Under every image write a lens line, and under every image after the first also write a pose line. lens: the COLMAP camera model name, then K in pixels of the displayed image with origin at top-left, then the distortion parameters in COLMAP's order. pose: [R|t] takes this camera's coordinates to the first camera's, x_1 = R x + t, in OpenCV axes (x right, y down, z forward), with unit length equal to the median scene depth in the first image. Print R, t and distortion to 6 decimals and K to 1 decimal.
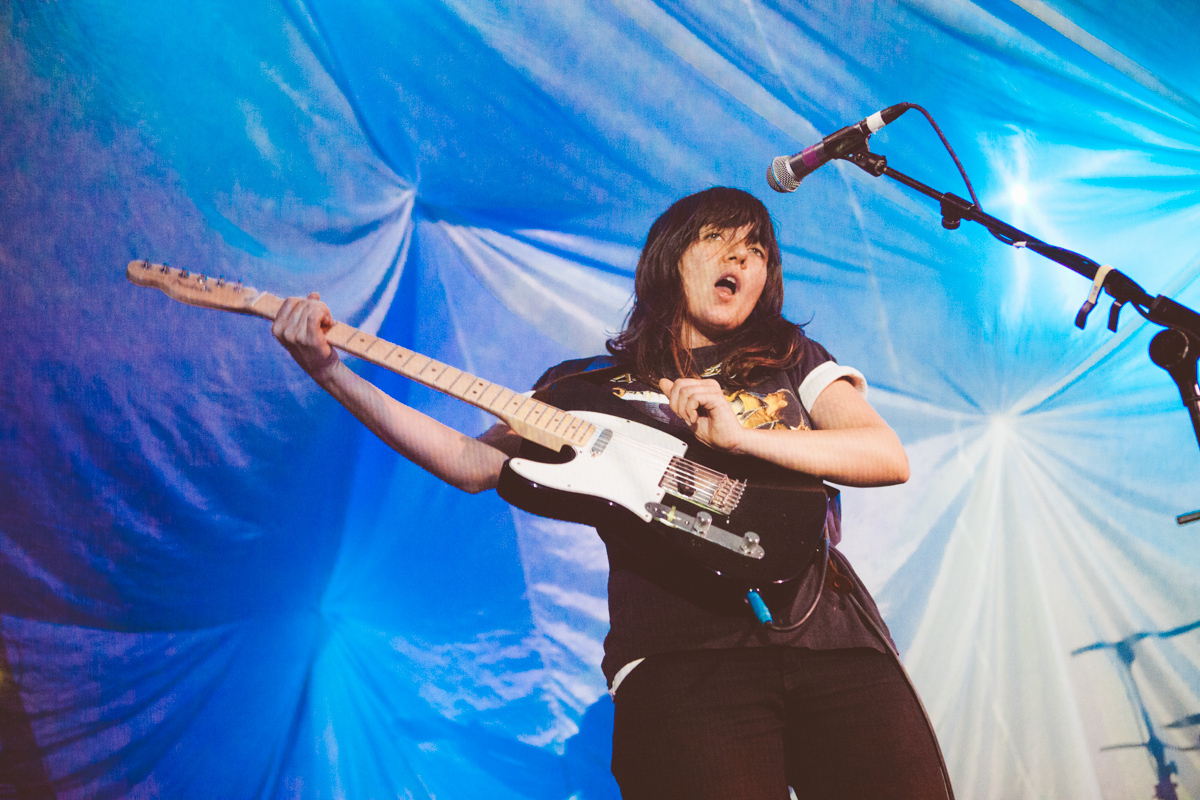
lens RADIAL K [[1646.6, 0, 600.0], [0, 1646.6, 400.0], [0, 0, 1]] dist [0.010667, 0.042572]
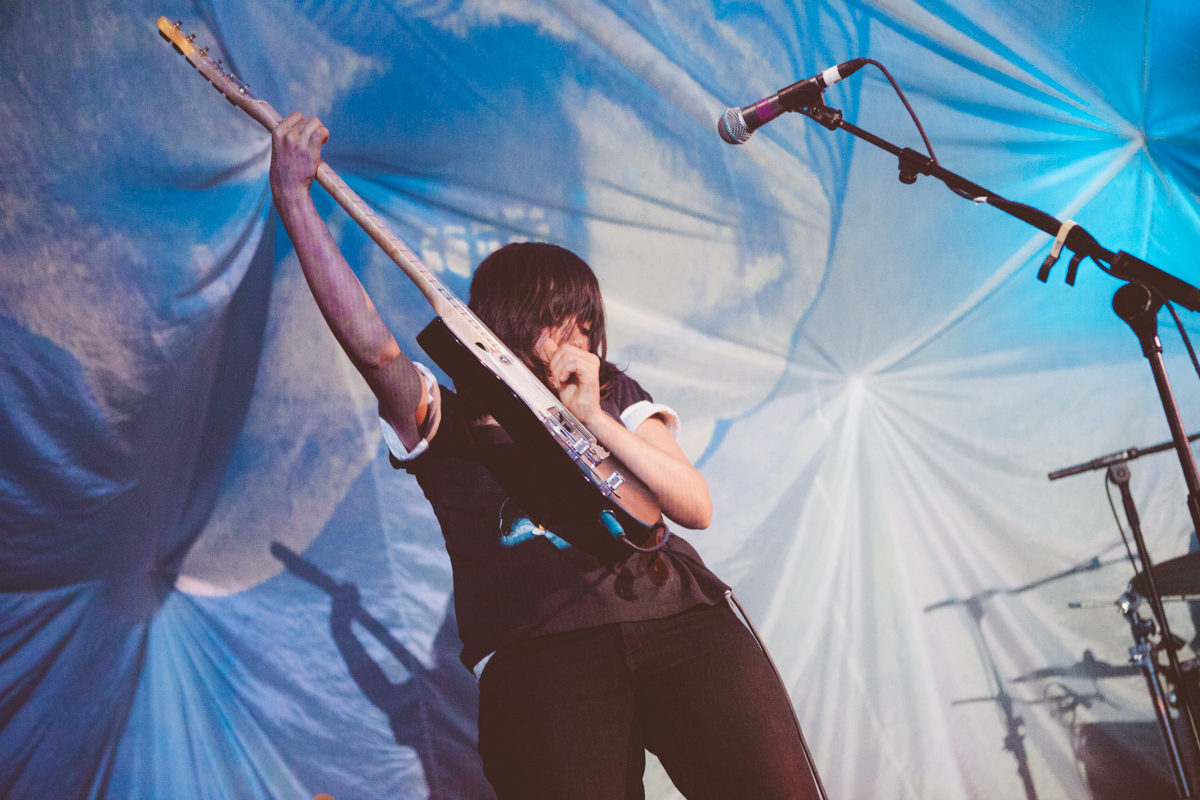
lens RADIAL K [[1695.9, 0, 600.0], [0, 1695.9, 400.0], [0, 0, 1]] dist [0.027069, -0.025631]
pose [[0.992978, 0.007987, 0.118032, -0.041167], [-0.010710, 0.999691, 0.022451, 0.003657], [-0.117816, -0.023558, 0.992756, -0.010800]]
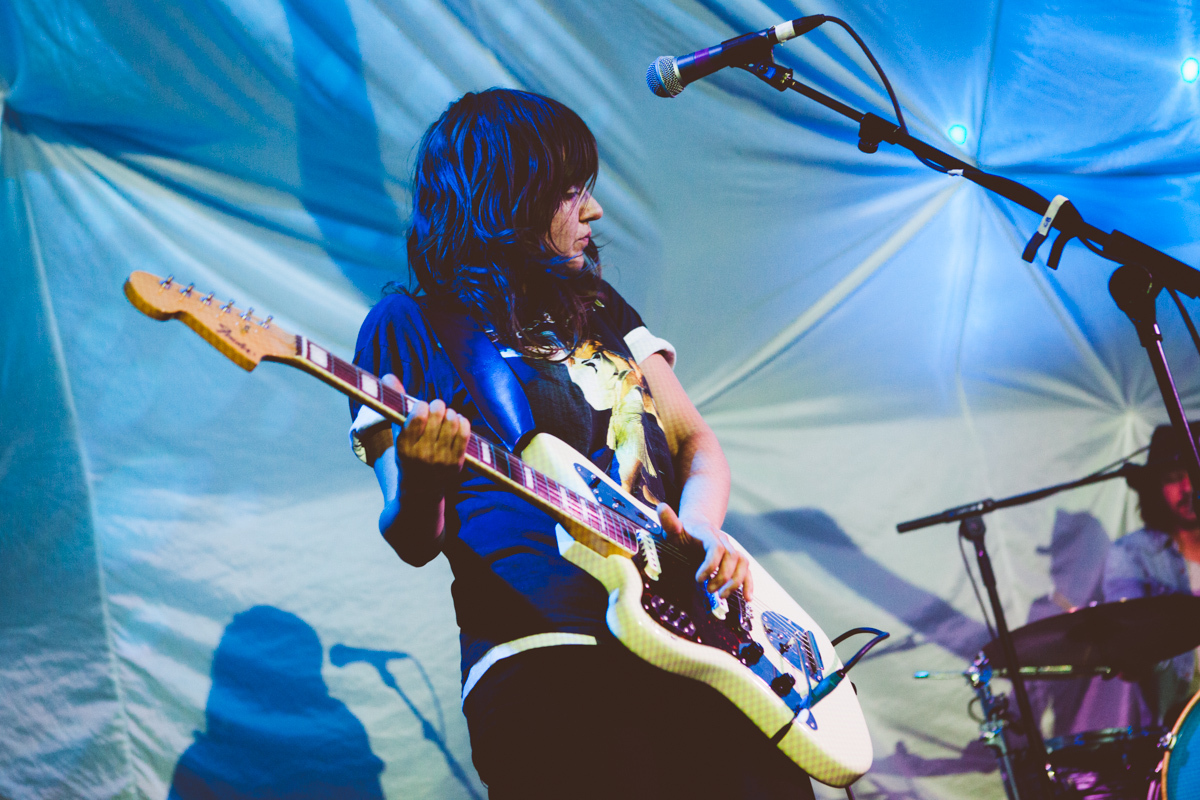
lens RADIAL K [[1999.6, 0, 595.2], [0, 1999.6, 369.2], [0, 0, 1]] dist [0.041849, -0.010854]
pose [[0.959228, 0.056486, 0.276931, -0.097496], [-0.048611, 0.998196, -0.035227, 0.026237], [-0.278421, 0.020329, 0.960244, -0.012112]]
